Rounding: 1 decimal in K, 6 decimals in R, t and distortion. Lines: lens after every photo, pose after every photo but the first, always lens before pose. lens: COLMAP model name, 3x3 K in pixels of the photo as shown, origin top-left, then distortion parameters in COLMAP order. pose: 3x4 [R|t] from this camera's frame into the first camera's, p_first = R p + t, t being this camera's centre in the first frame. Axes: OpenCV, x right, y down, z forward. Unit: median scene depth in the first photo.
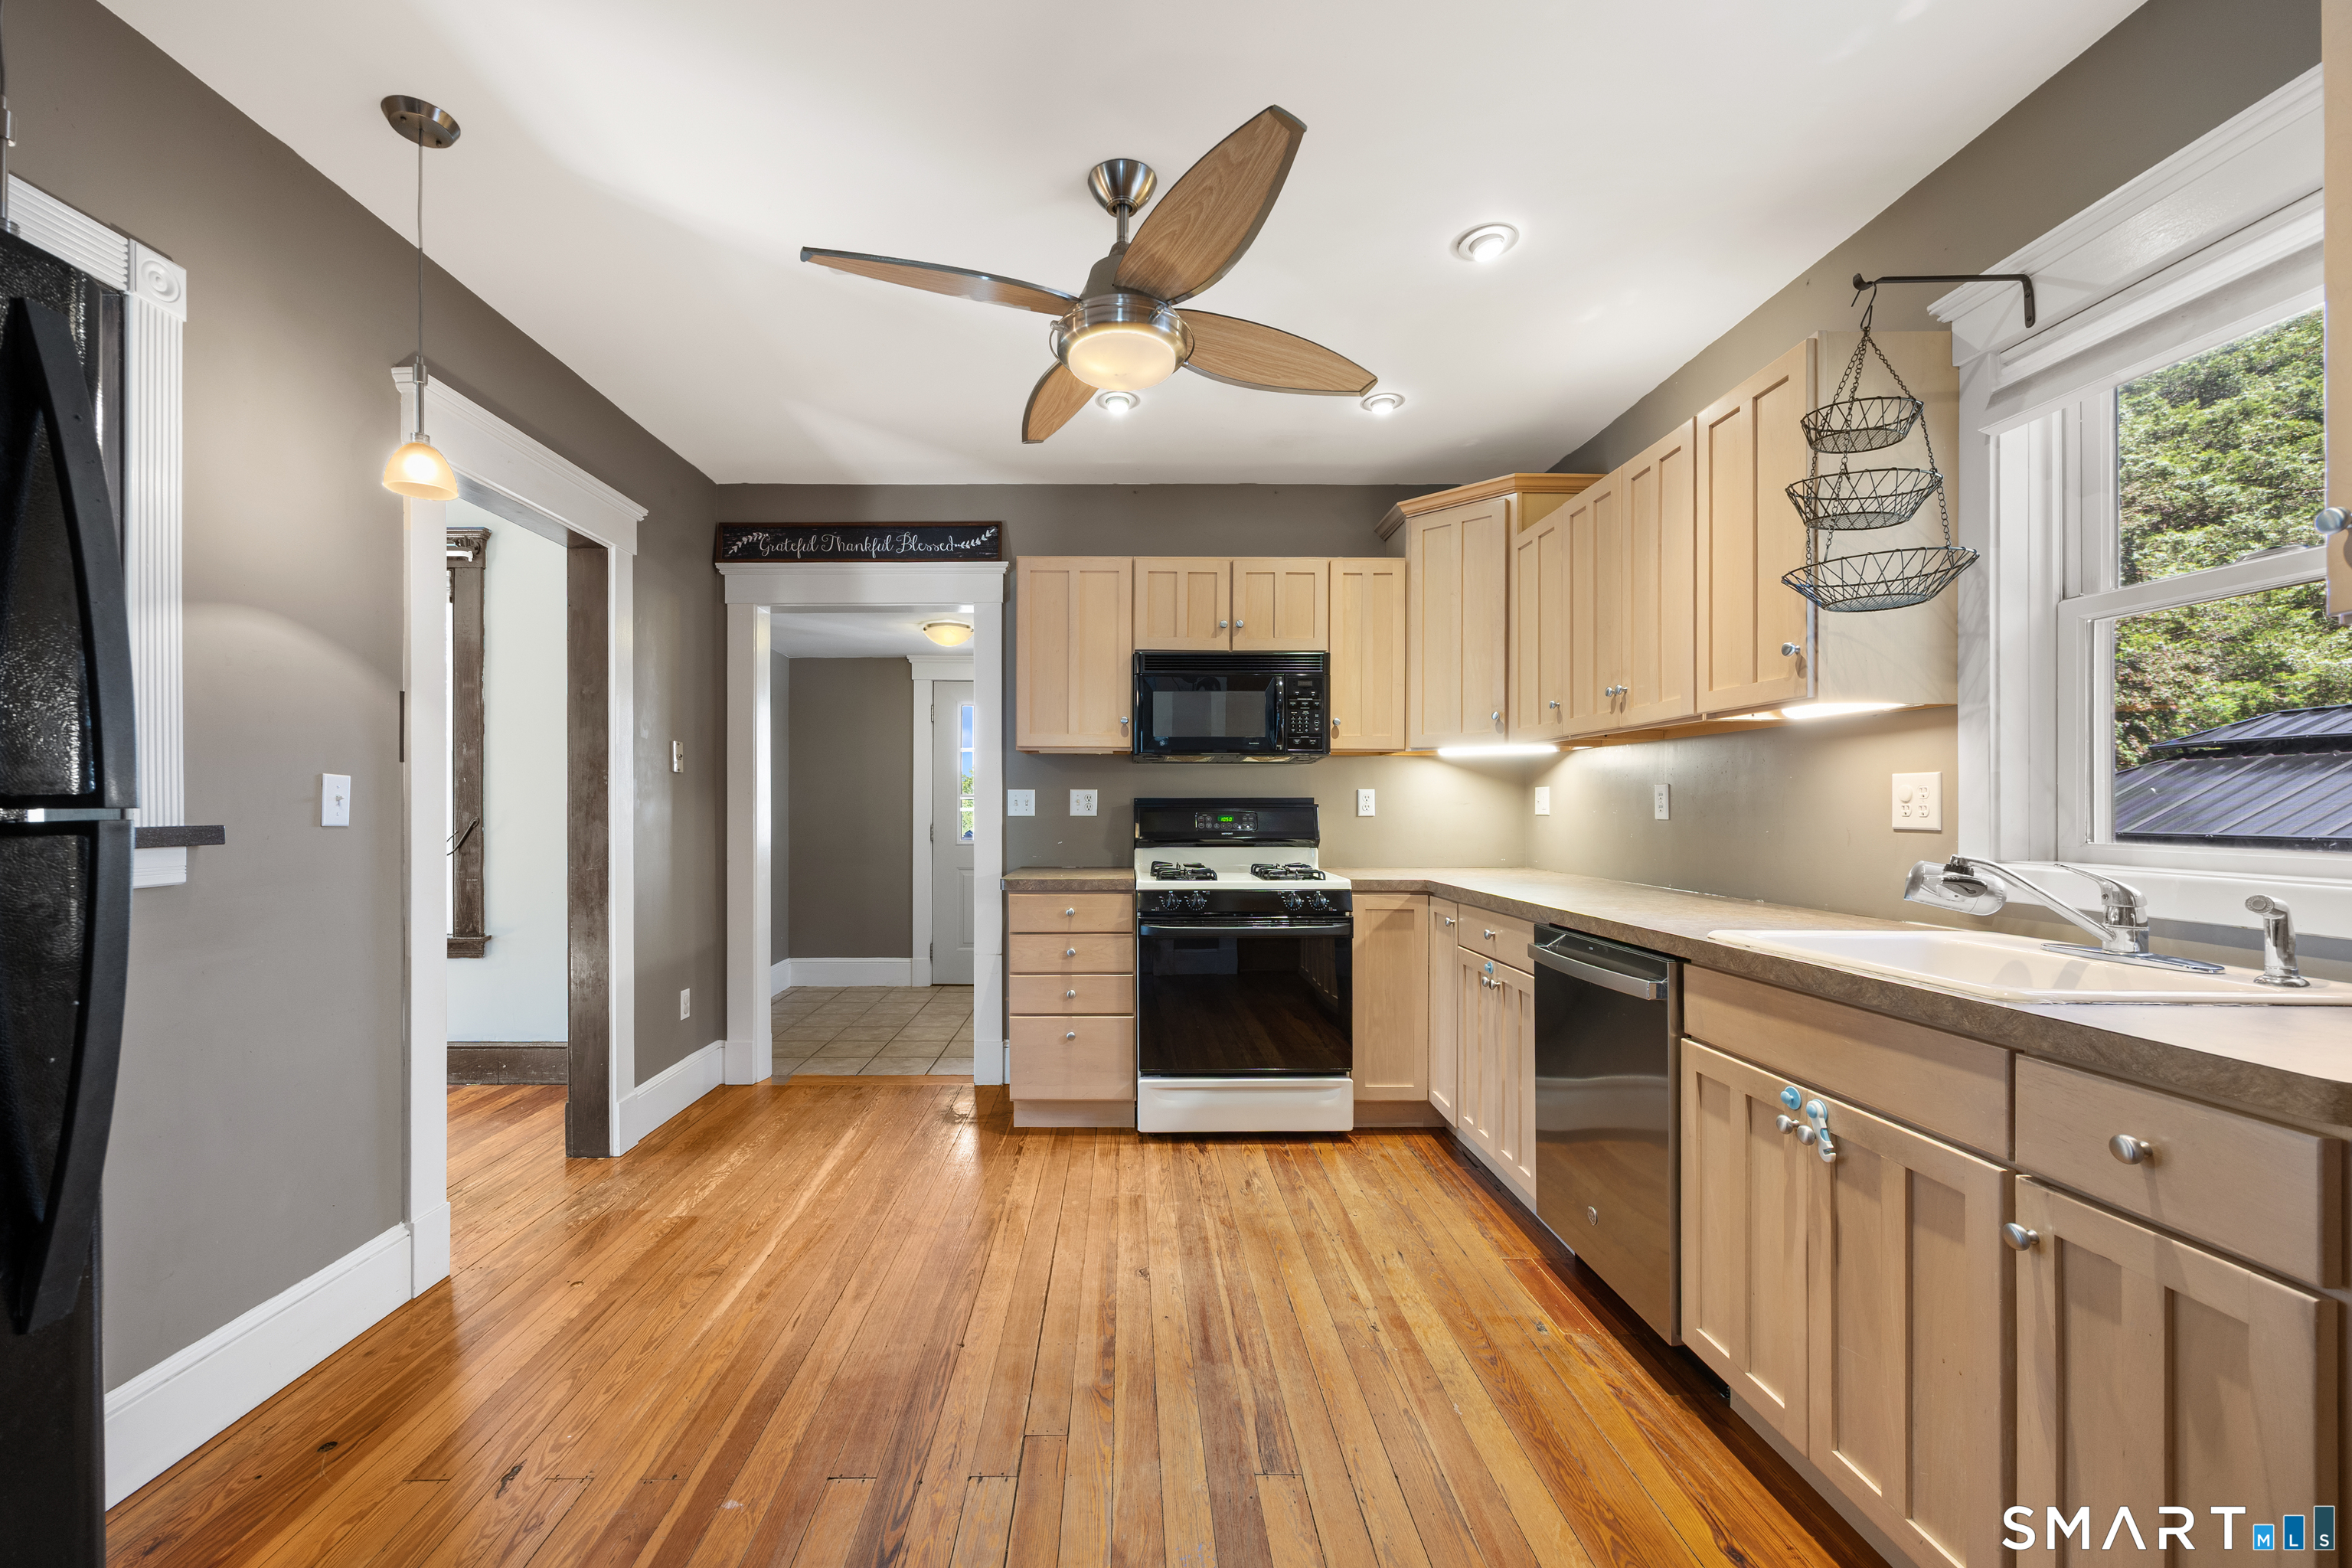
lens RADIAL K [[926.3, 0, 1119.9], [0, 926.3, 792.9], [0, 0, 1]] dist [-0.001022, 0.000027]
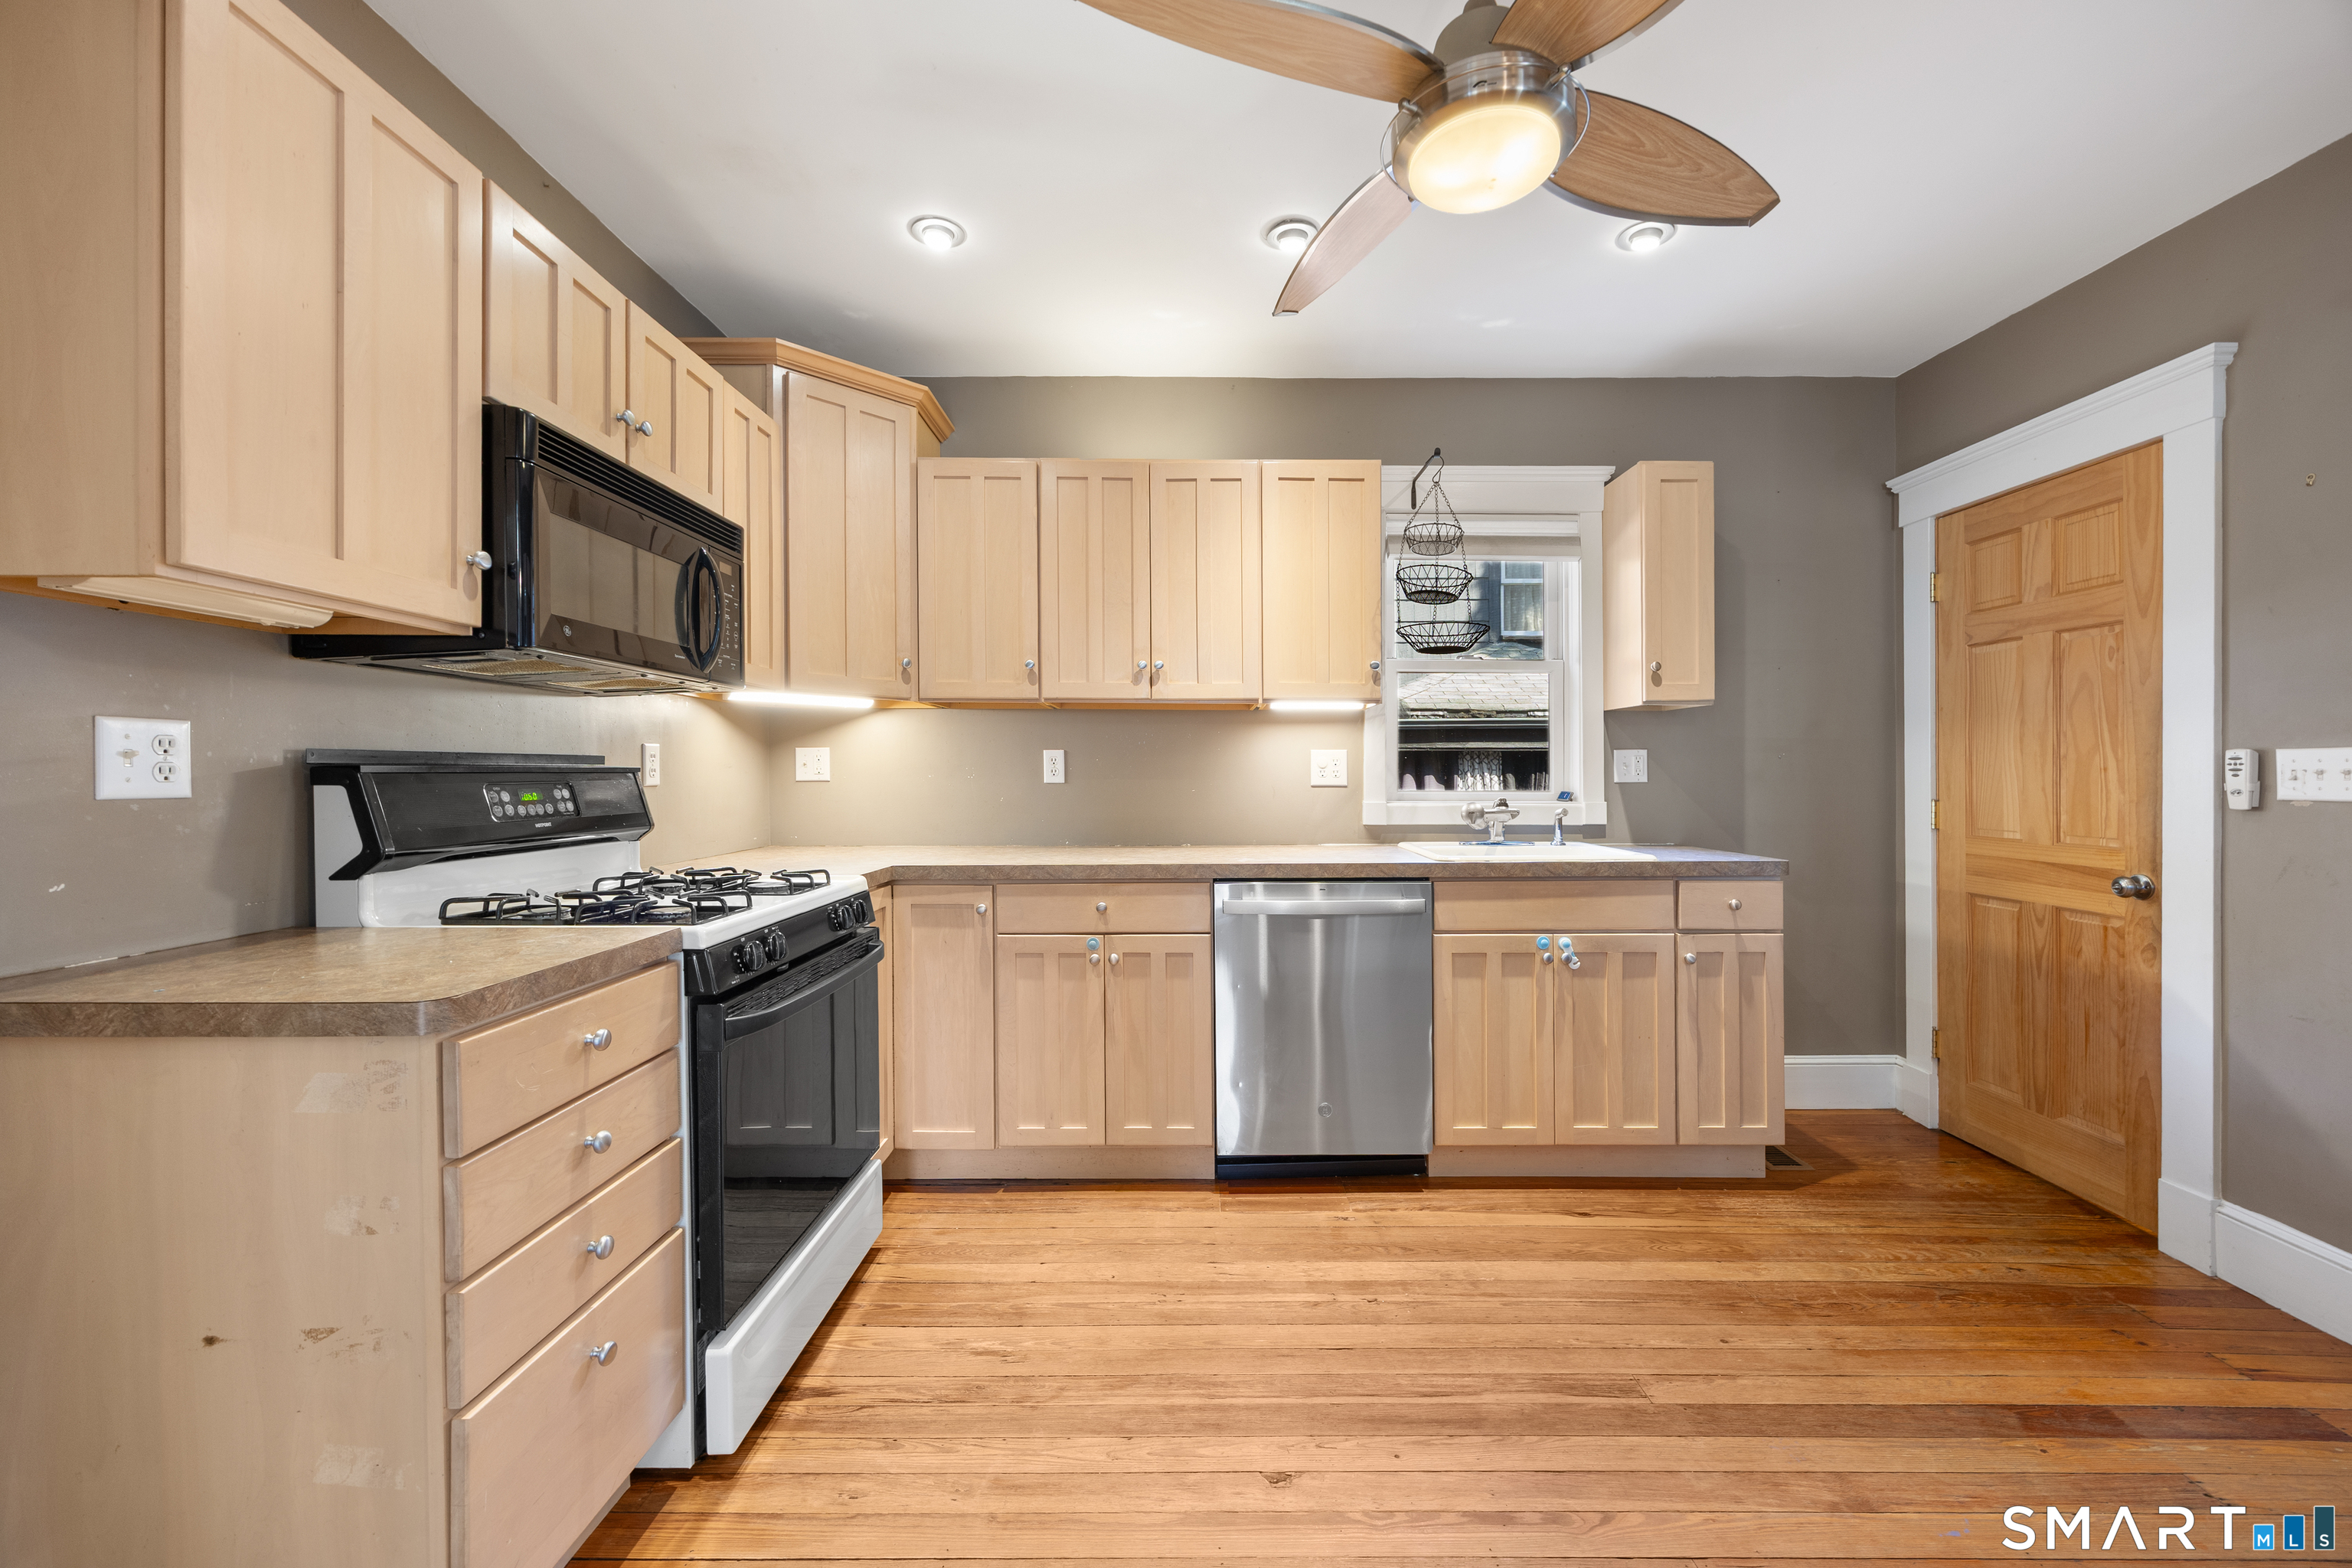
lens RADIAL K [[919.6, 0, 1216.7], [0, 919.6, 769.0], [0, 0, 1]] dist [-0.000575, 0.000091]
pose [[-0.006610, 0.001345, 0.999977, -0.455488], [-0.016228, 0.999867, -0.001452, 0.010647], [-0.999846, -0.016237, -0.006587, 0.765255]]
